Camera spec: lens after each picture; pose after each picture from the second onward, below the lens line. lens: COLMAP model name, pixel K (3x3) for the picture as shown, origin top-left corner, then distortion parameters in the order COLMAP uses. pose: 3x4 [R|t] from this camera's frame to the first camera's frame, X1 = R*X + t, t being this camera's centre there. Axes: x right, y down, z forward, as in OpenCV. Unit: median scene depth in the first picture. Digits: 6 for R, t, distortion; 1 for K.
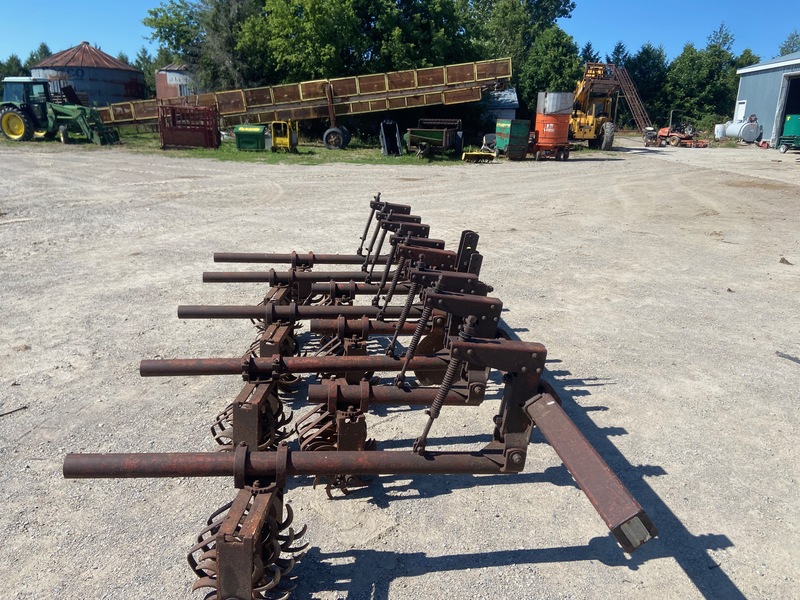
lens RADIAL K [[600.1, 0, 395.9], [0, 600.1, 295.7], [0, 0, 1]] dist [0.129802, -0.162179]
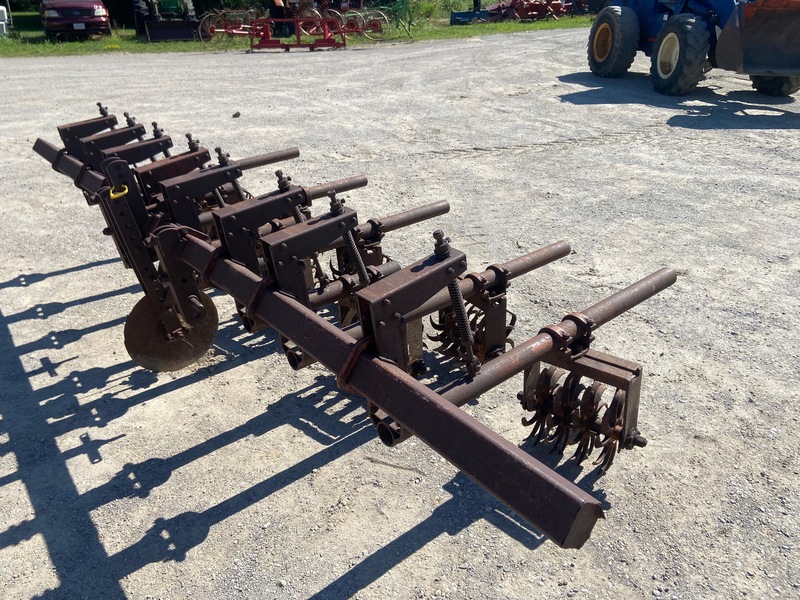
lens RADIAL K [[600.1, 0, 395.9], [0, 600.1, 295.7], [0, 0, 1]] dist [0.129802, -0.162179]
pose [[-0.849072, 0.230045, -0.475560, 0.151509], [-0.152910, 0.754652, 0.638059, -0.342200], [0.505664, 0.614476, -0.605577, 1.177163]]
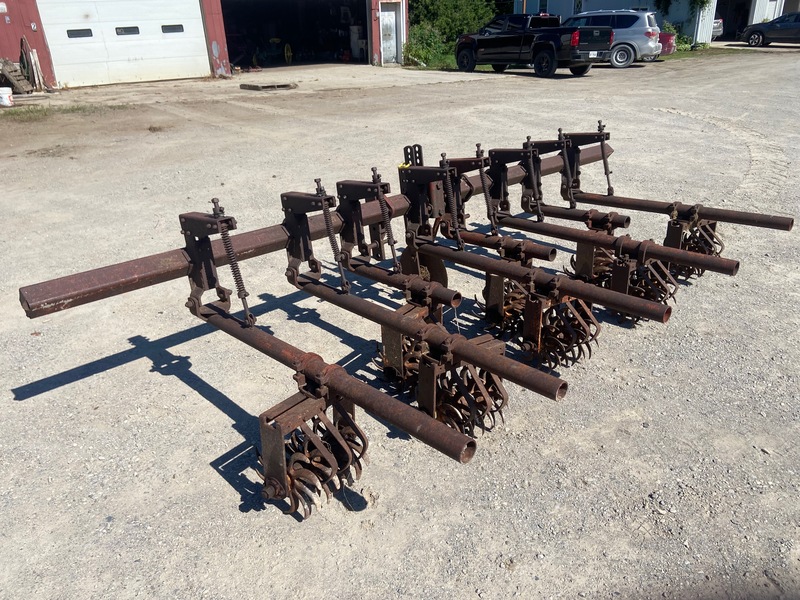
lens RADIAL K [[600.1, 0, 395.9], [0, 600.1, 295.7], [0, 0, 1]] dist [0.129802, -0.162179]
pose [[-0.606523, -0.327502, 0.724481, -0.491252], [0.234320, 0.797117, 0.556506, -0.342325], [-0.759753, 0.507294, -0.406729, 1.100788]]
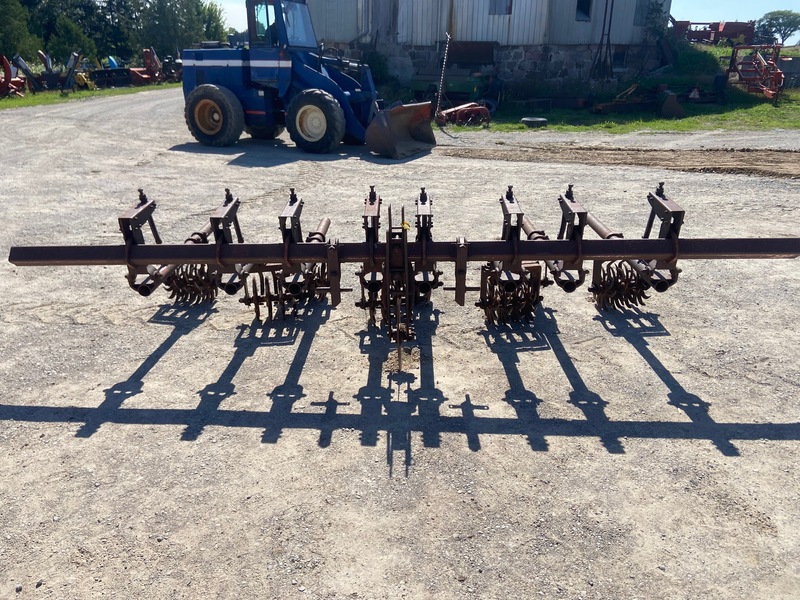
lens RADIAL K [[600.1, 0, 395.9], [0, 600.1, 295.7], [0, 0, 1]] dist [0.129802, -0.162179]
pose [[-0.147055, 0.340143, -0.928805, 0.717865], [-0.279495, 0.886457, 0.368886, -0.225747], [0.948819, 0.313843, -0.035290, 0.749323]]
